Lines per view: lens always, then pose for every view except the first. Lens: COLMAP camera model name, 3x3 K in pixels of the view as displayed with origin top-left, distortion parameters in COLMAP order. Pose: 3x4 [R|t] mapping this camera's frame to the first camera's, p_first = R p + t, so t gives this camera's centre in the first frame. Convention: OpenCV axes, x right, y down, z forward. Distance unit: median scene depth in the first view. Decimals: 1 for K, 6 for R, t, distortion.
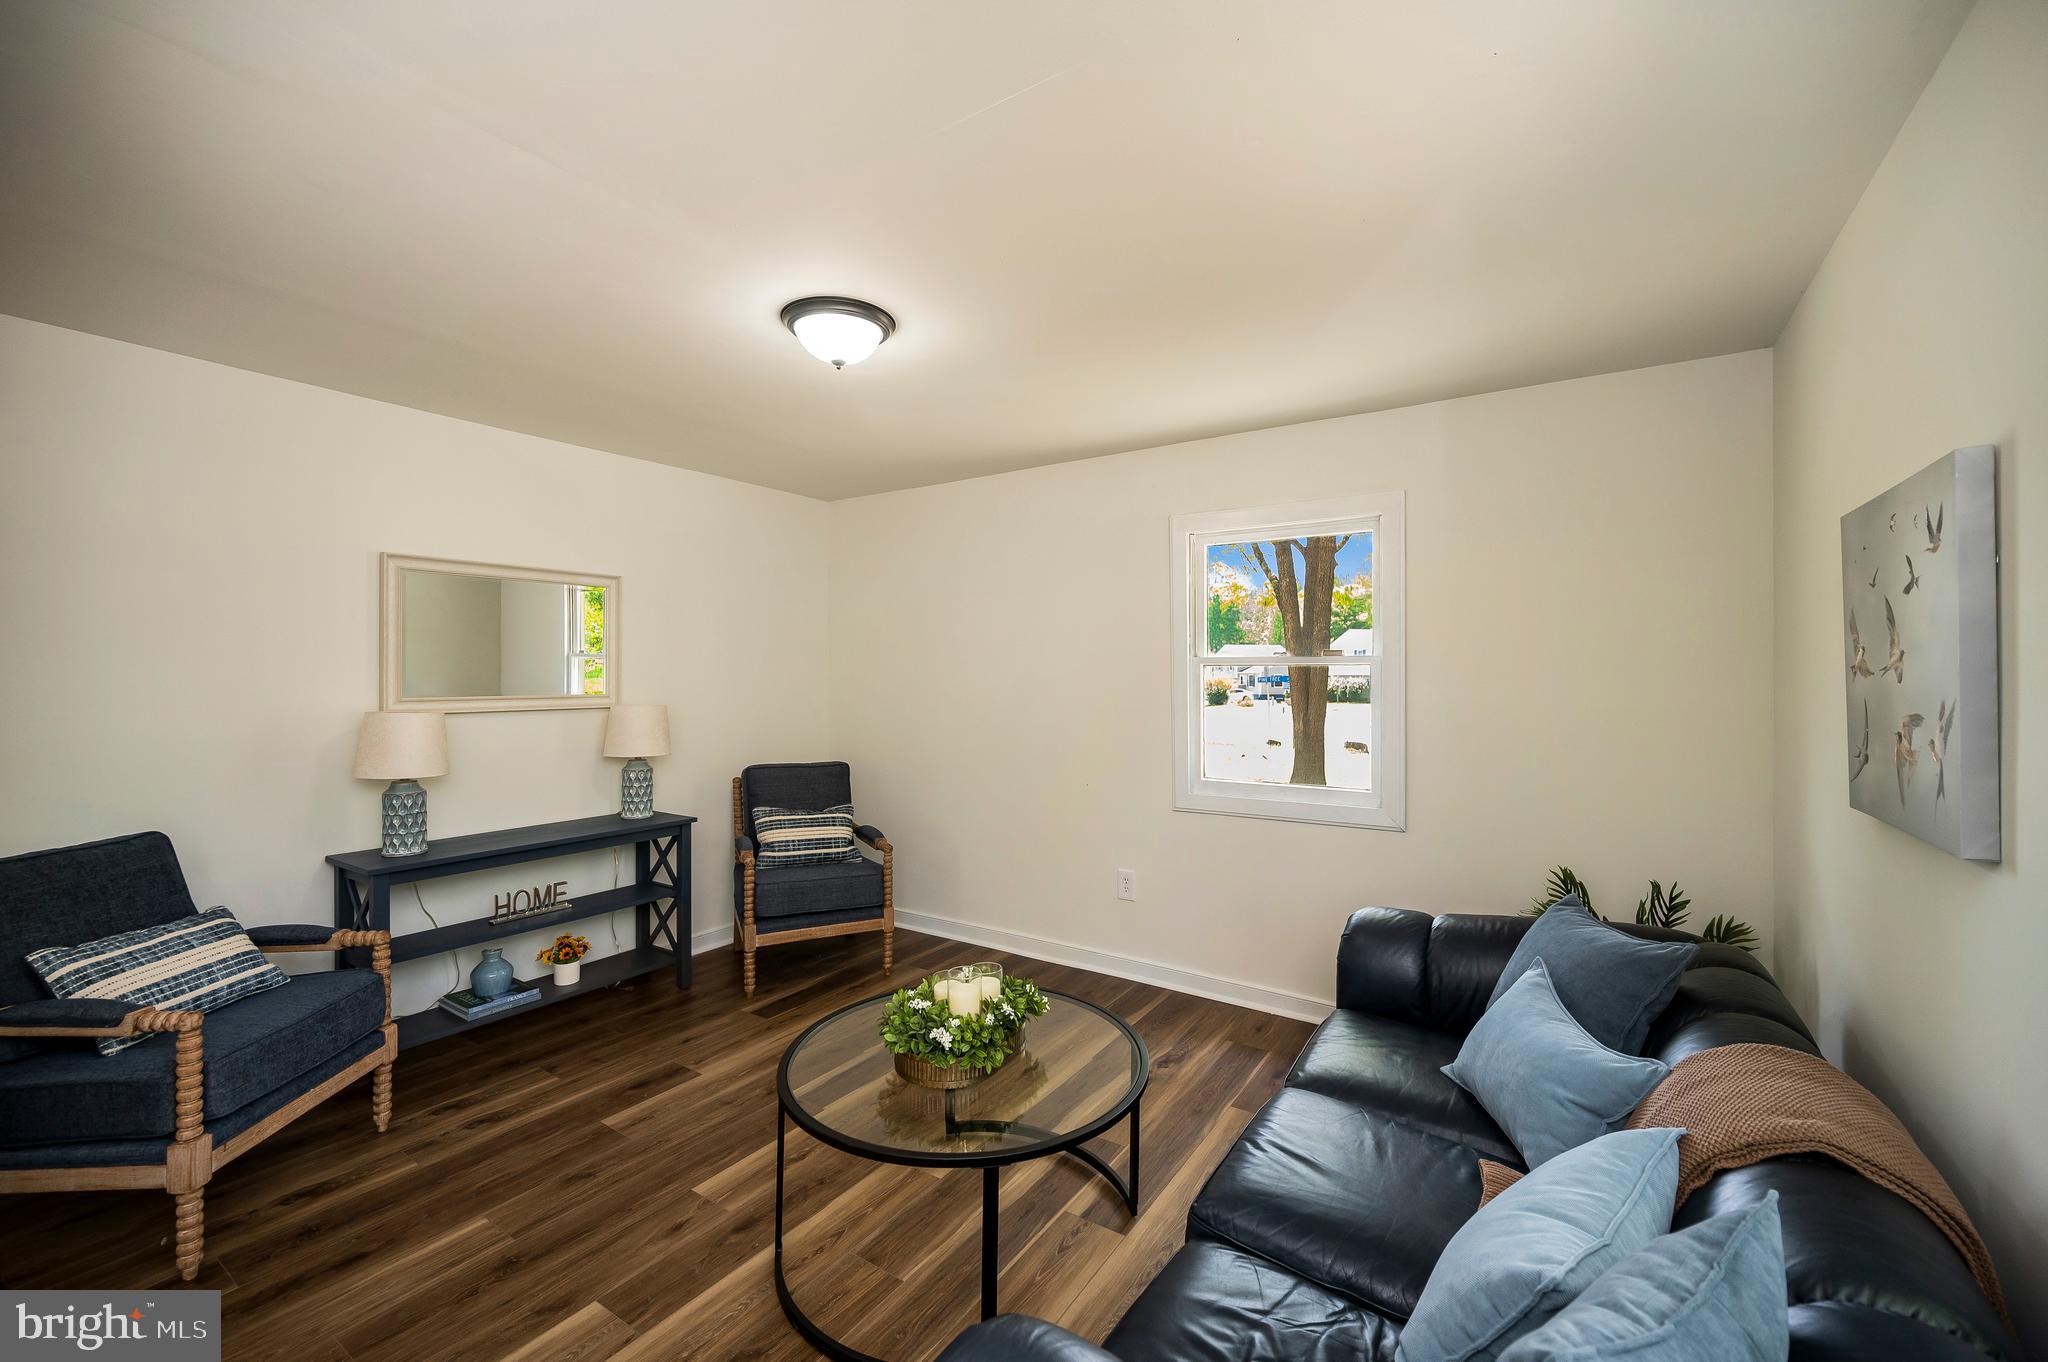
lens RADIAL K [[838.4, 0, 1024.3], [0, 838.4, 669.4], [0, 0, 1]] dist [-0.000032, 0.000070]
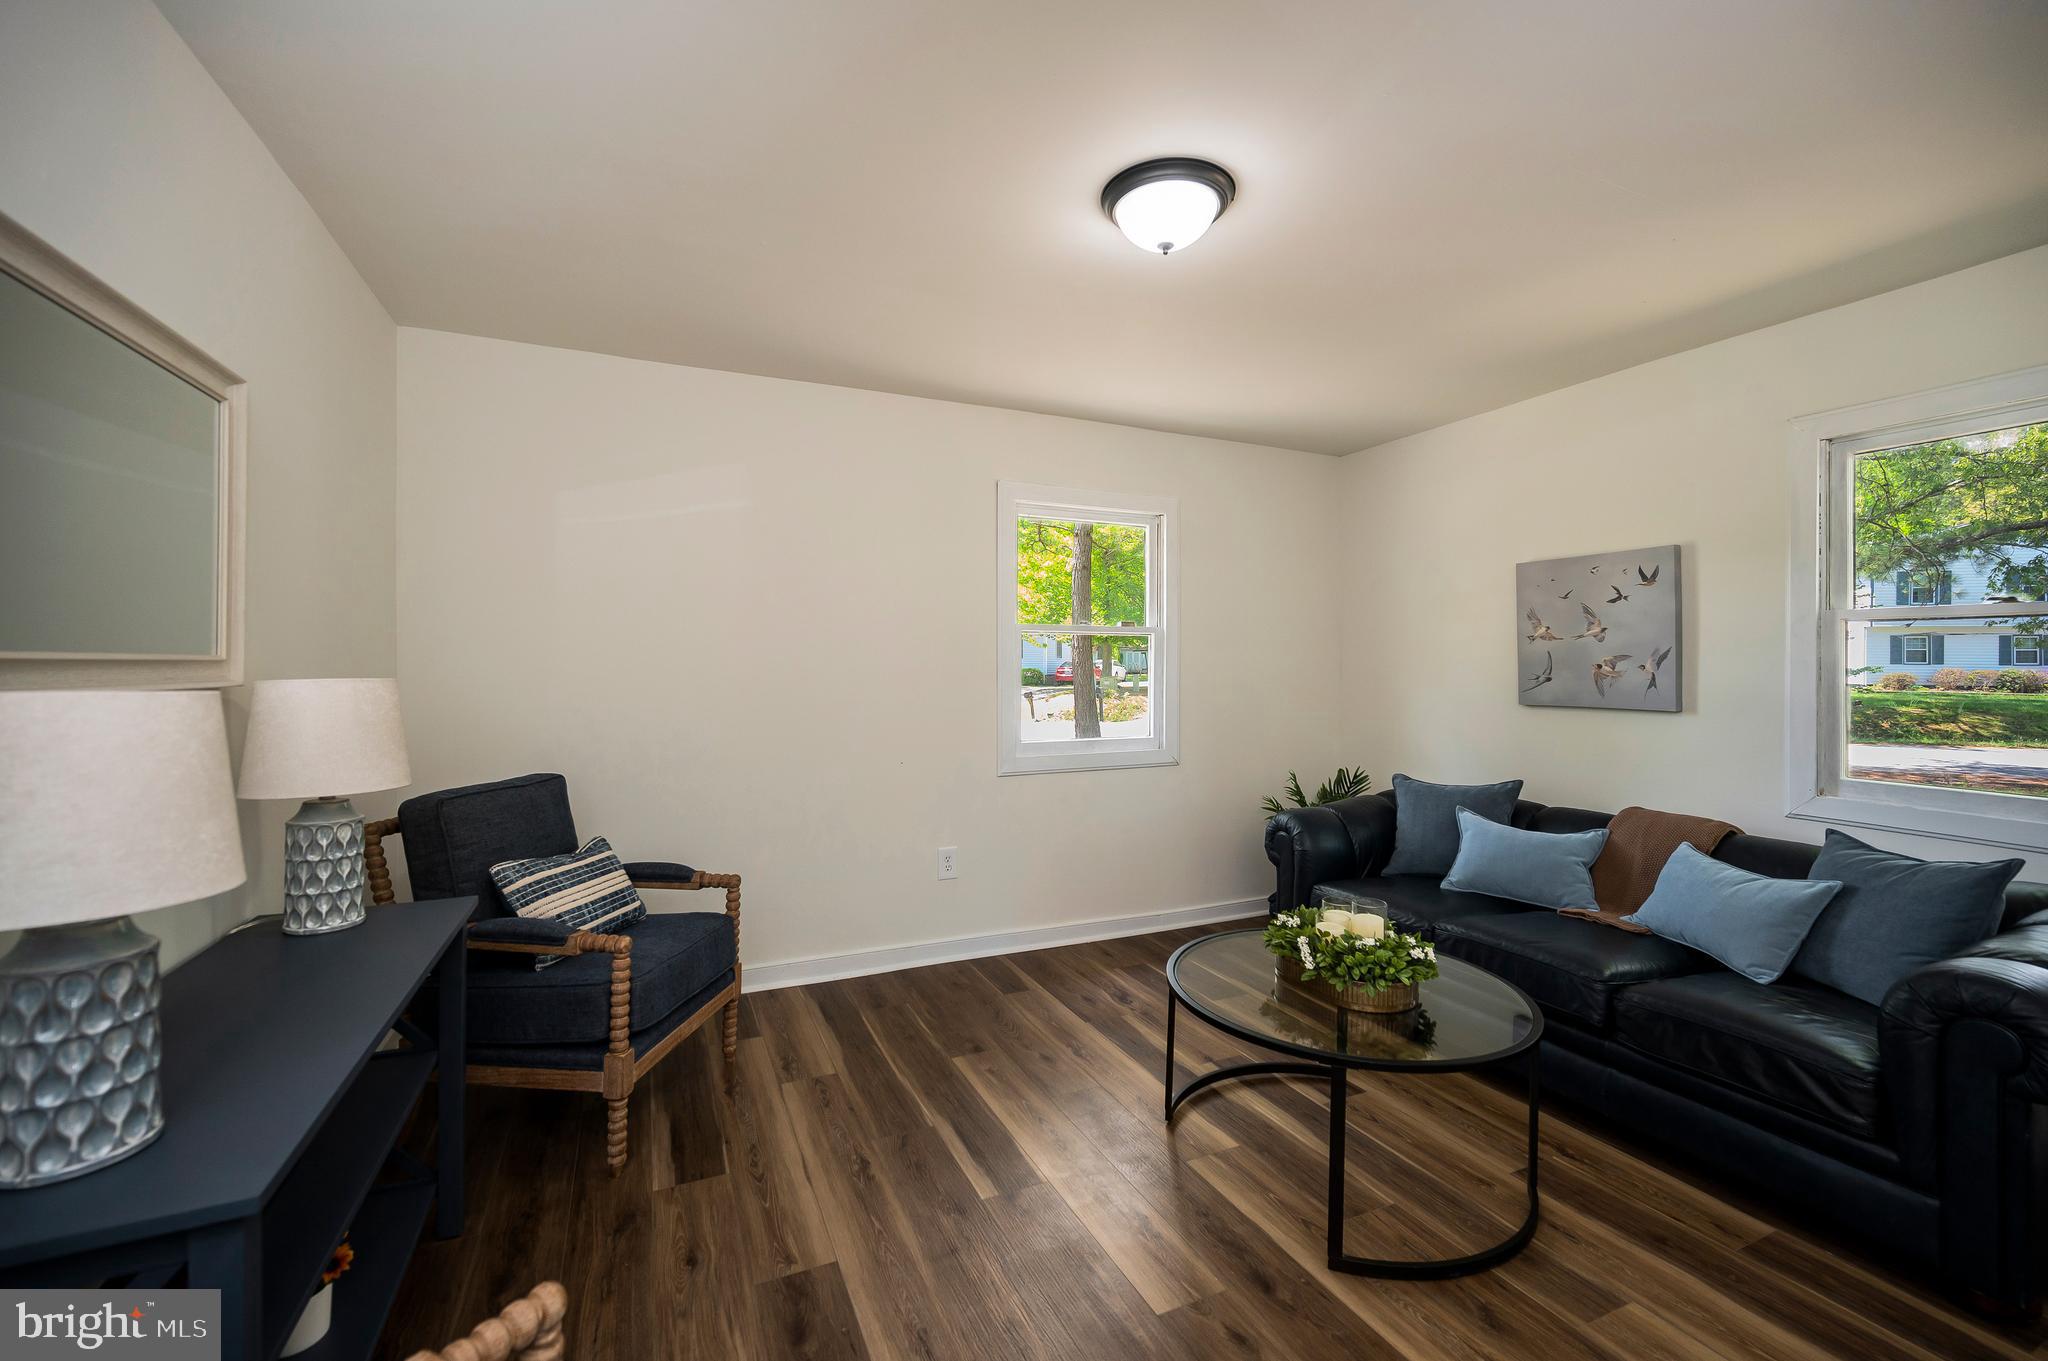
lens RADIAL K [[850.3, 0, 1024.0], [0, 850.3, 680.5], [0, 0, 1]] dist [-0.000243, 0.000020]
pose [[0.524288, -0.018333, 0.851343, -0.726390], [-0.003104, 0.999720, 0.023439, 0.031180], [-0.851535, -0.014931, 0.524085, 0.480918]]
